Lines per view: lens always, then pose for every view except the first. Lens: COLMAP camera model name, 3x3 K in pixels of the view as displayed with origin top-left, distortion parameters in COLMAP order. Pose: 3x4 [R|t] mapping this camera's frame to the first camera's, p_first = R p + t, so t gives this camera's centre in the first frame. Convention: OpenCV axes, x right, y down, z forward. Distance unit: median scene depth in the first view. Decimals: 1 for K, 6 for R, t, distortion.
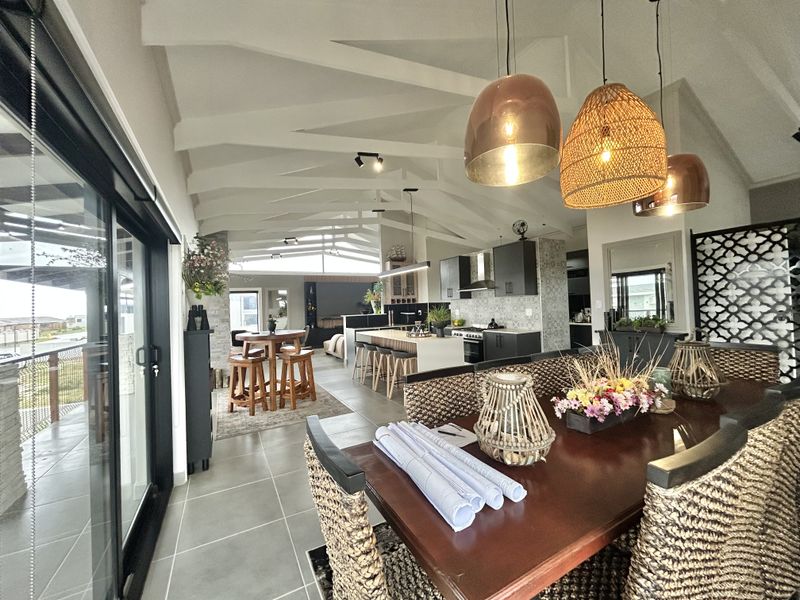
lens RADIAL K [[320.4, 0, 397.3], [0, 320.4, 299.6], [0, 0, 1]] dist [-0.000327, -0.000036]
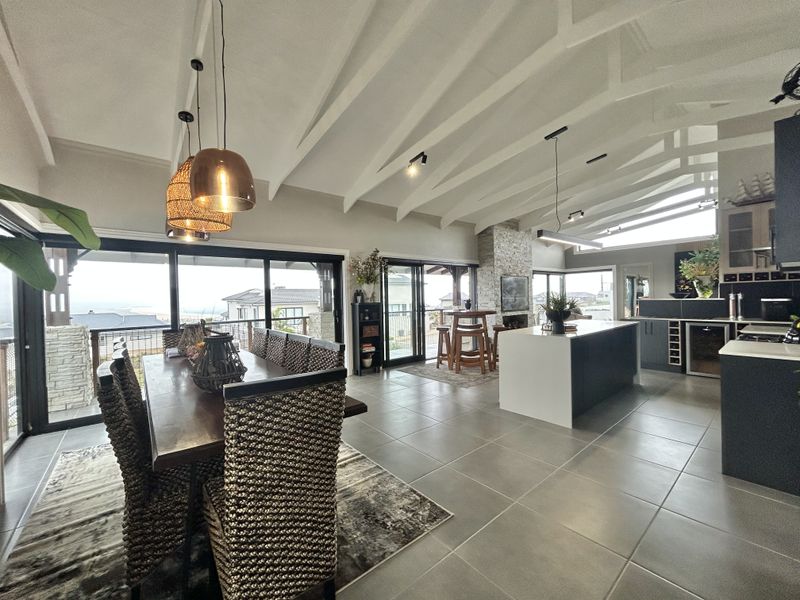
lens RADIAL K [[321.5, 0, 399.0], [0, 321.5, 299.2], [0, 0, 1]] dist [-0.000293, -0.000050]
pose [[0.190018, 0.038072, -0.981042, 0.560538], [0.032720, 0.998447, 0.045086, -0.002358], [0.981235, -0.040667, 0.188477, 0.376741]]
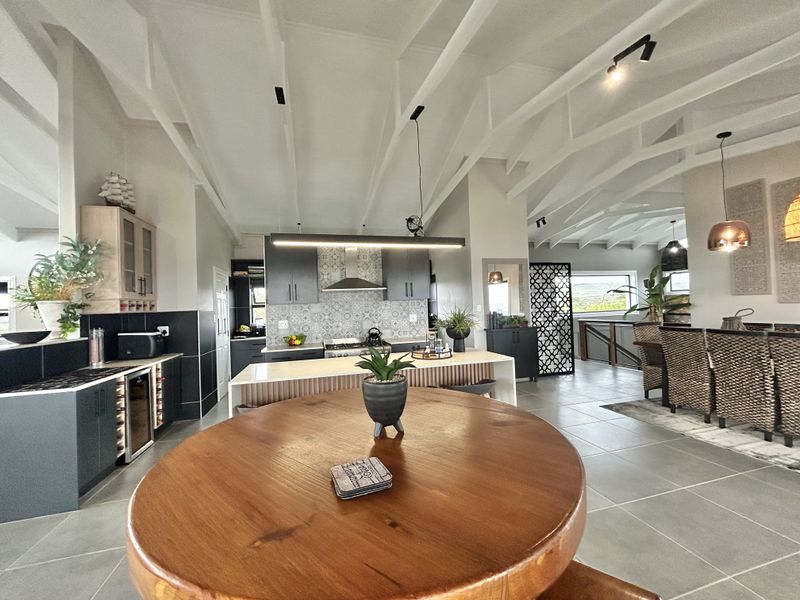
lens RADIAL K [[321.5, 0, 399.0], [0, 321.5, 299.2], [0, 0, 1]] dist [-0.000293, -0.000050]
pose [[0.233764, 0.050430, 0.970985, -0.417636], [0.012798, 0.998408, -0.054935, 0.030272], [-0.972209, 0.025268, 0.232747, 0.700241]]
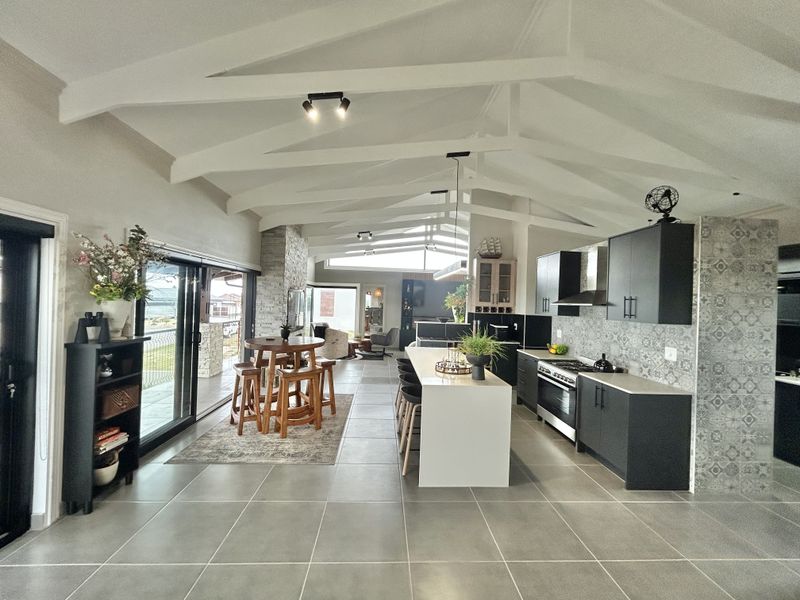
lens RADIAL K [[321.5, 0, 399.0], [0, 321.5, 299.2], [0, 0, 1]] dist [-0.000293, -0.000050]
pose [[0.899978, 0.063275, -0.431318, 0.188968], [-0.057634, 0.997995, 0.026150, -0.035849], [0.432108, 0.001324, 0.901821, 0.255808]]
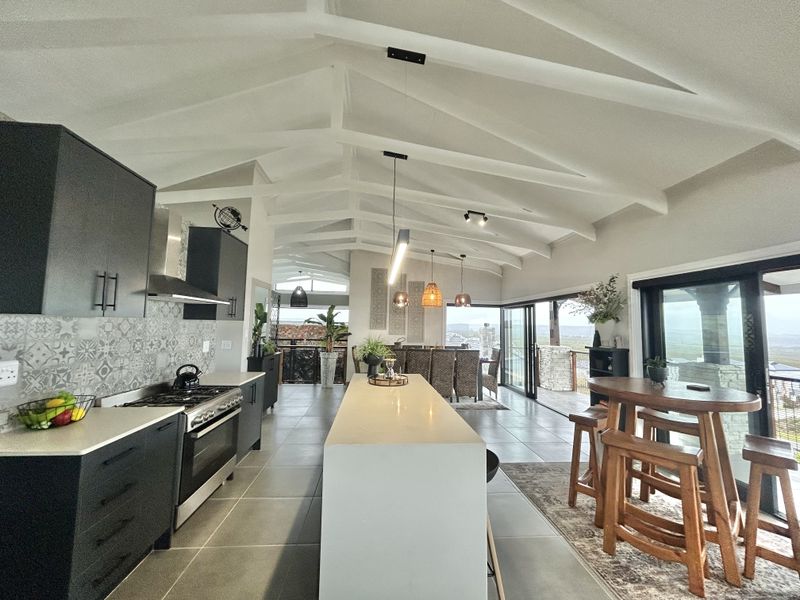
lens RADIAL K [[321.5, 0, 399.0], [0, 321.5, 299.2], [0, 0, 1]] dist [-0.000293, -0.000050]
pose [[-0.914325, 0.050549, 0.401814, -0.166725], [0.005945, 0.993748, -0.111487, 0.016469], [-0.404938, -0.099547, -0.908909, 1.215467]]
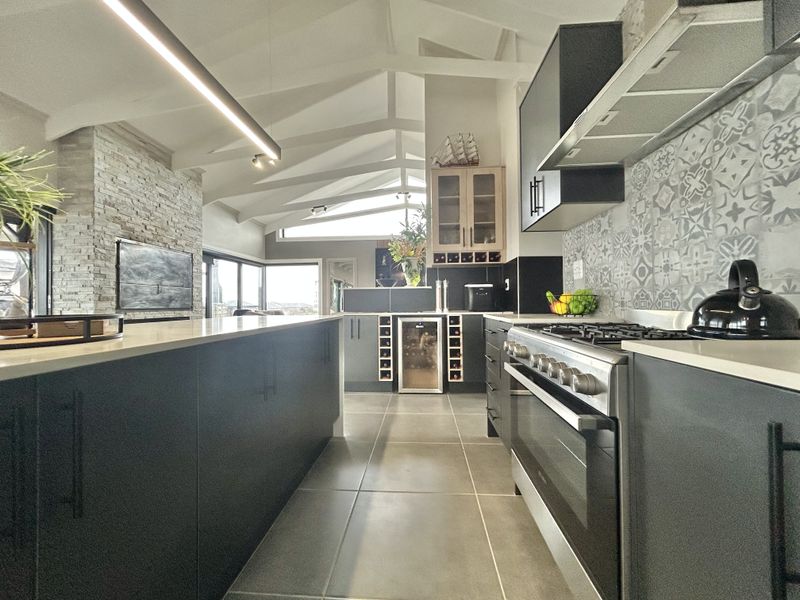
lens RADIAL K [[321.5, 0, 399.0], [0, 321.5, 299.2], [0, 0, 1]] dist [-0.000293, -0.000050]
pose [[0.841156, 0.019689, -0.540434, 0.230369], [-0.010532, 0.999744, 0.020029, 0.068424], [0.540690, -0.011156, 0.841148, 0.742566]]
